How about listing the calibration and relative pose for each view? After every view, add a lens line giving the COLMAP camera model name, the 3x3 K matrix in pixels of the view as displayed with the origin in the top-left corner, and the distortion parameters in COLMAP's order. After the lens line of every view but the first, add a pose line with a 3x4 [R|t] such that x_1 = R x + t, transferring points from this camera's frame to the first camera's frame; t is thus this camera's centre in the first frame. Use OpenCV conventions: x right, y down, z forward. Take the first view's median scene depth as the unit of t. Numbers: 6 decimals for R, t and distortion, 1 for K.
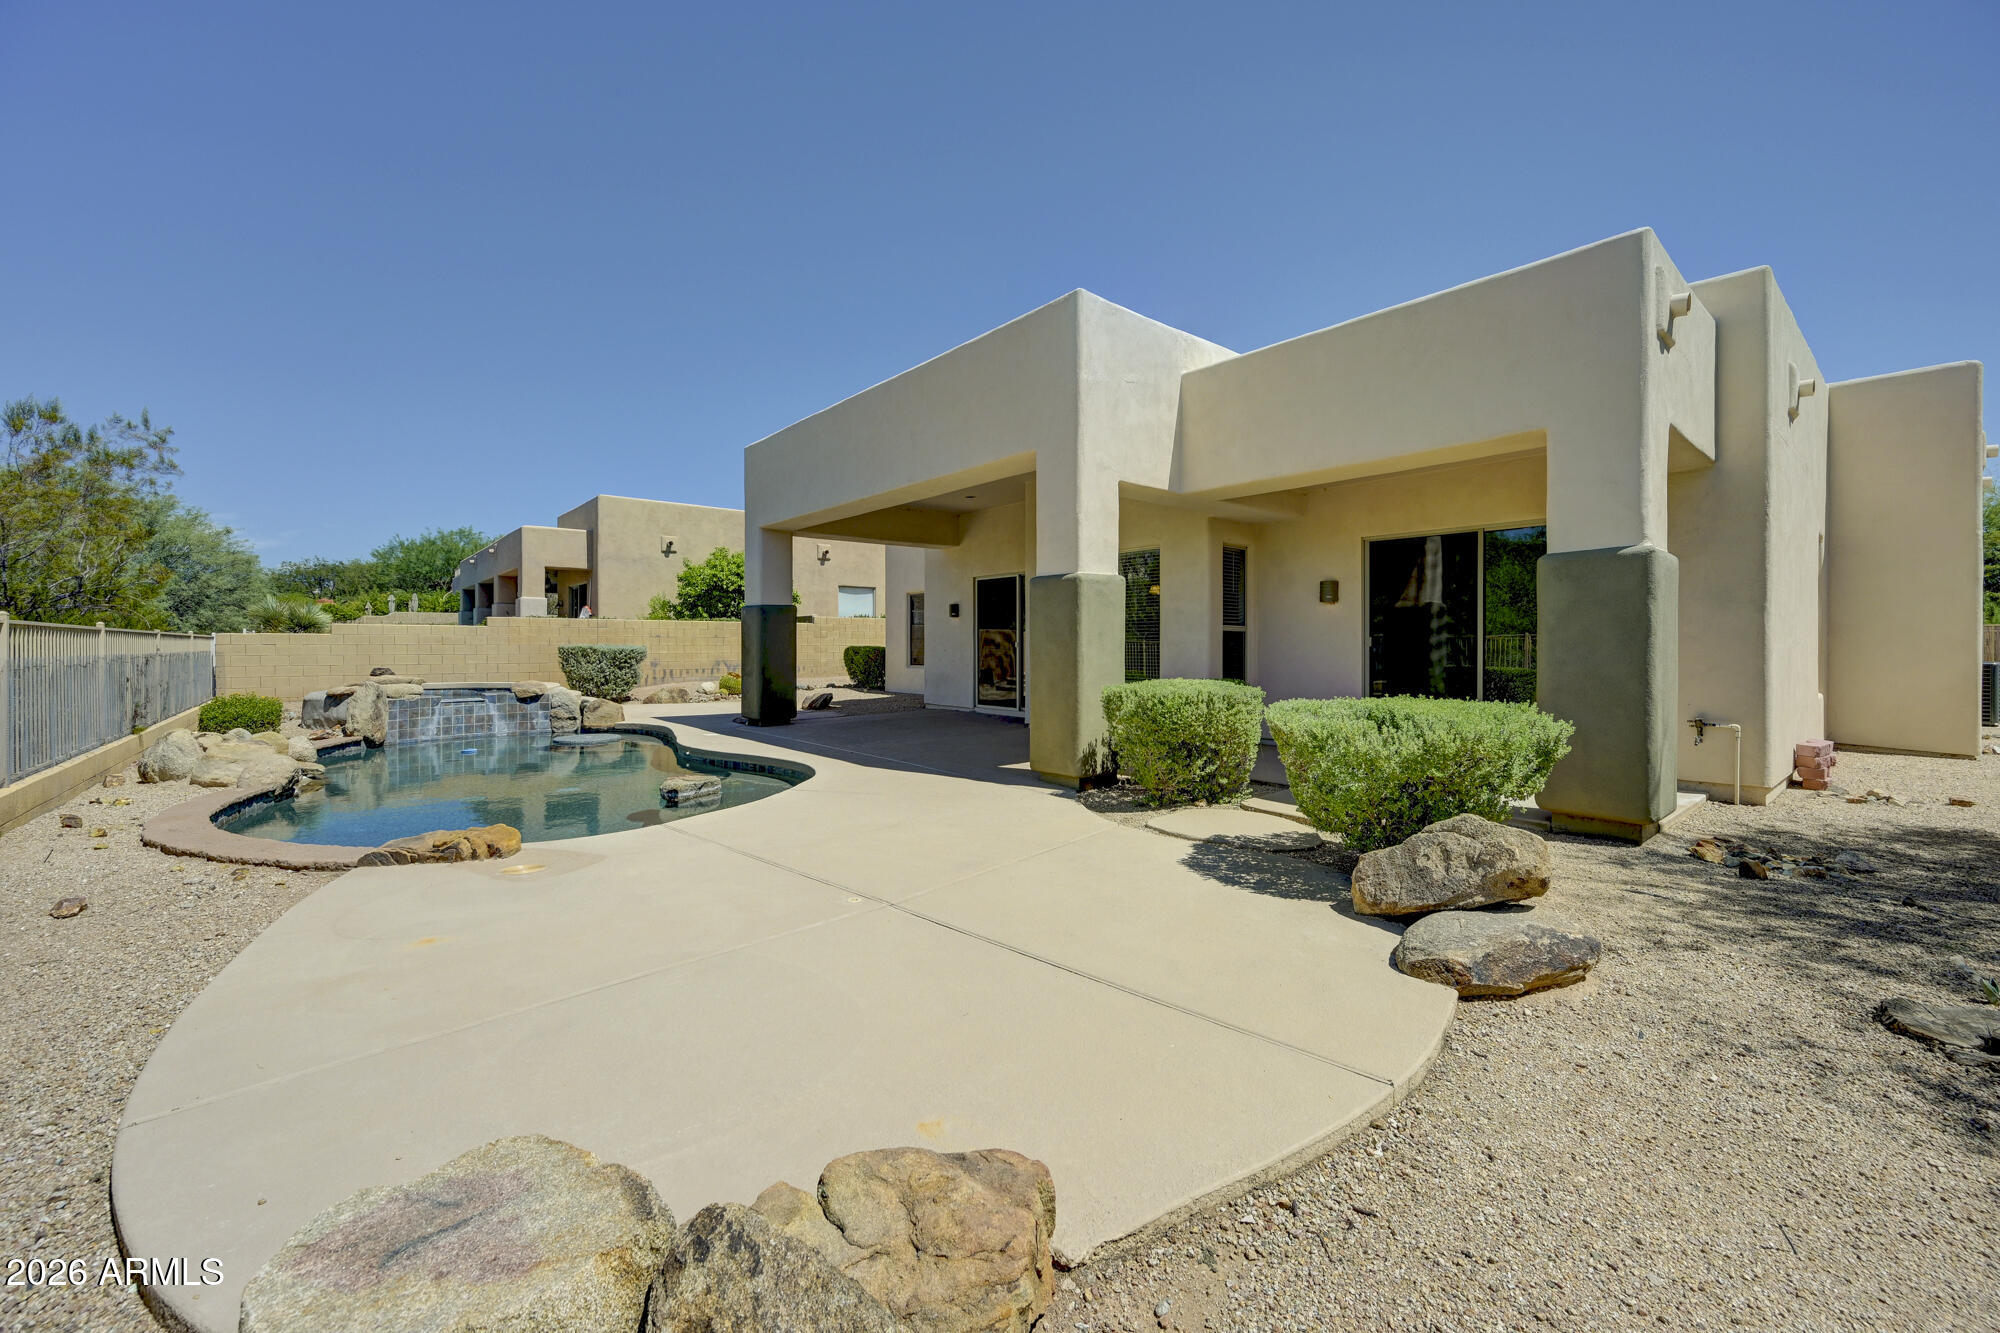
lens RADIAL K [[797.5, 0, 998.2], [0, 797.5, 649.9], [0, 0, 1]] dist [0.001492, -0.000581]
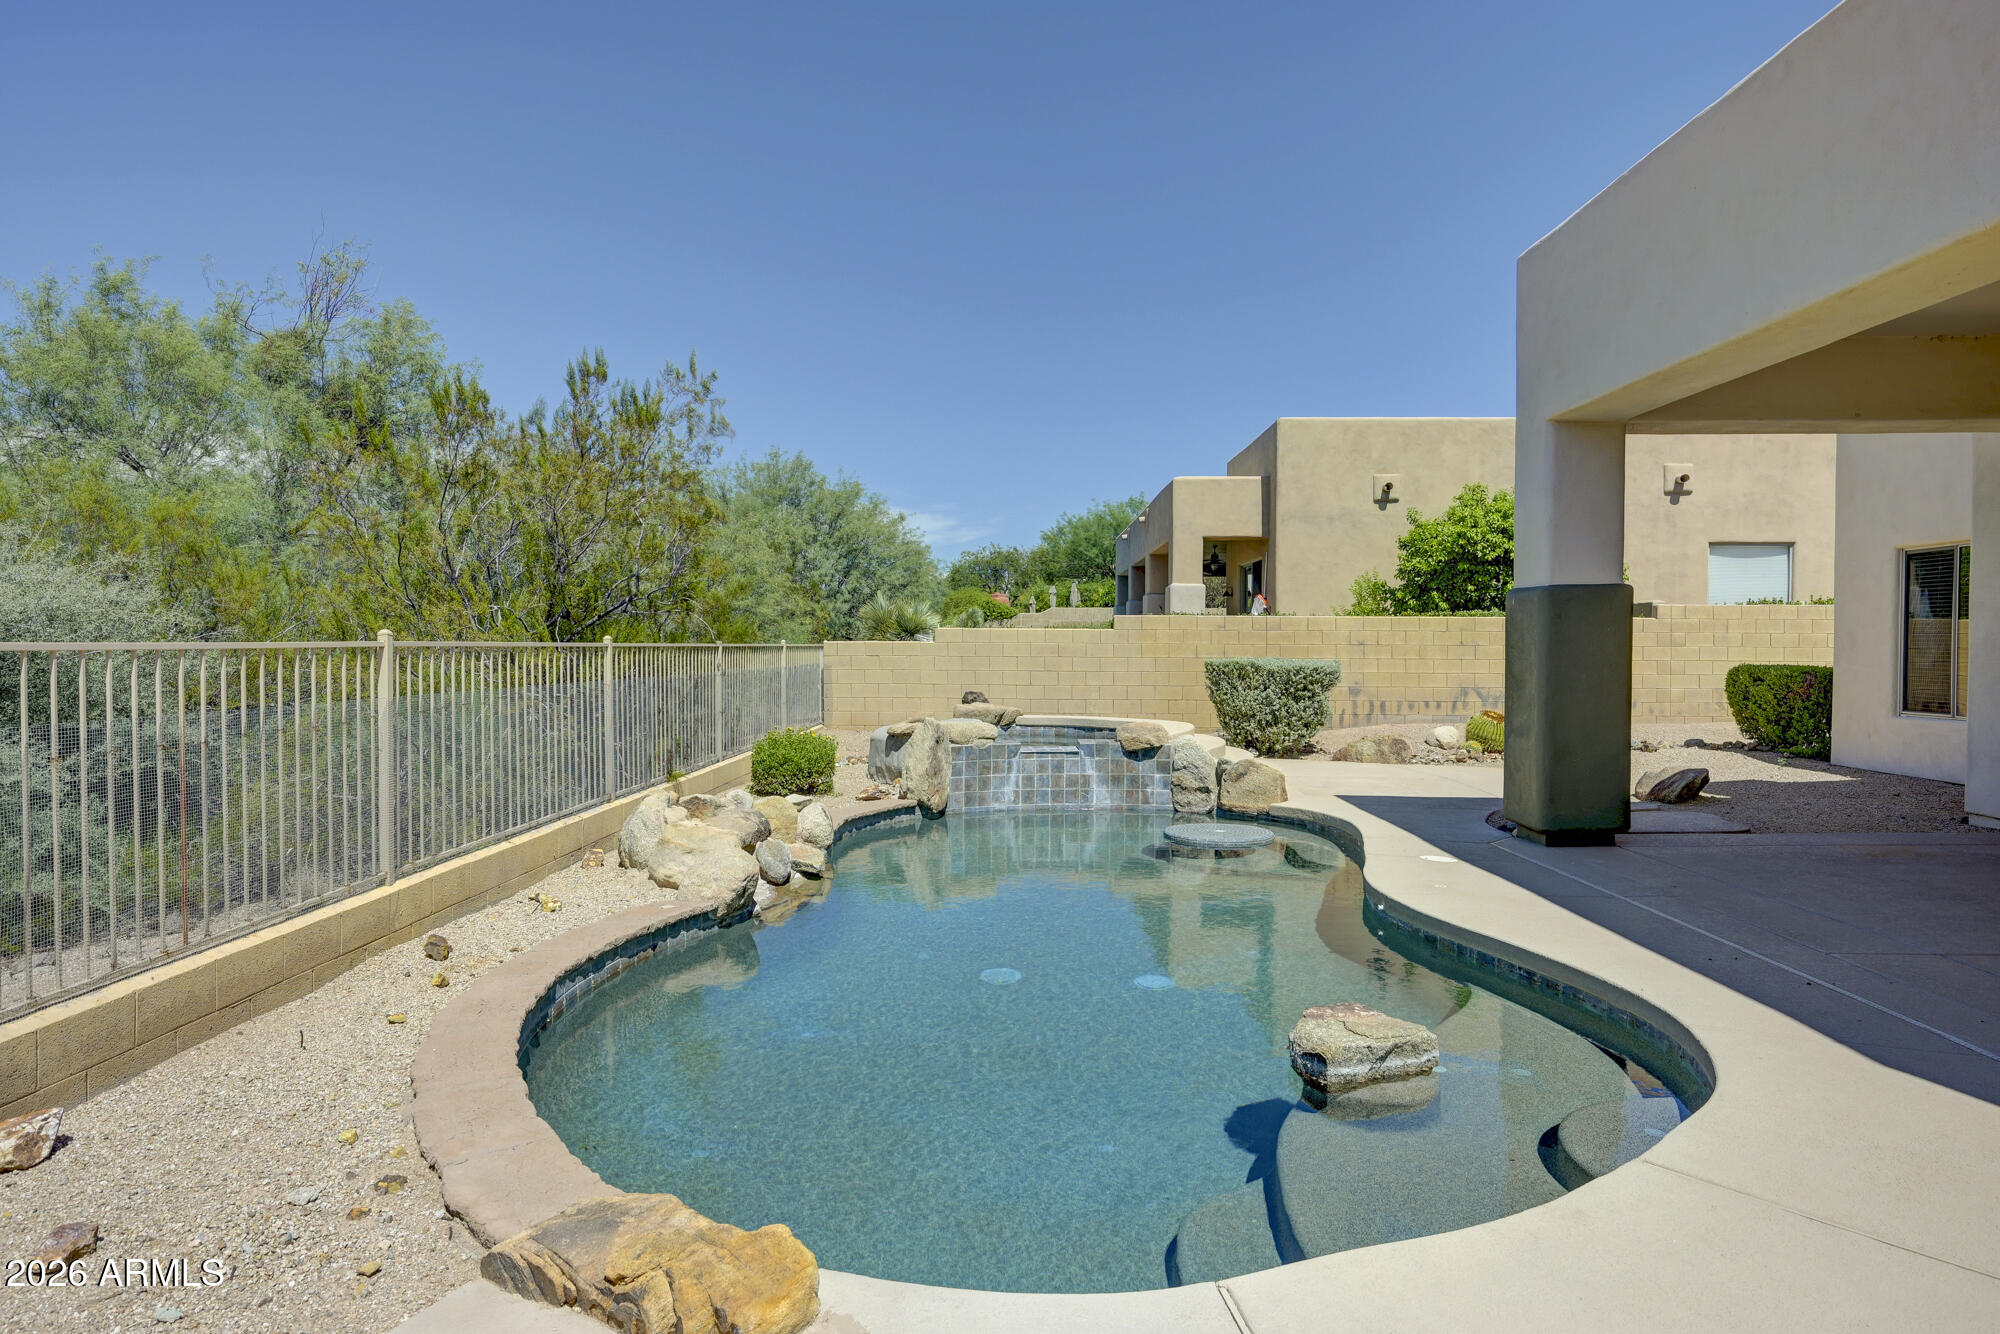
lens RADIAL K [[1181.6, 0, 1001.0], [0, 1181.6, 662.7], [0, 0, 1]] dist [0.004187, 0.003096]
pose [[0.751730, 0.012685, -0.659349, -0.056188], [-0.007874, 0.999916, 0.010259, -0.010593], [0.659424, -0.002520, 0.751767, 0.183849]]
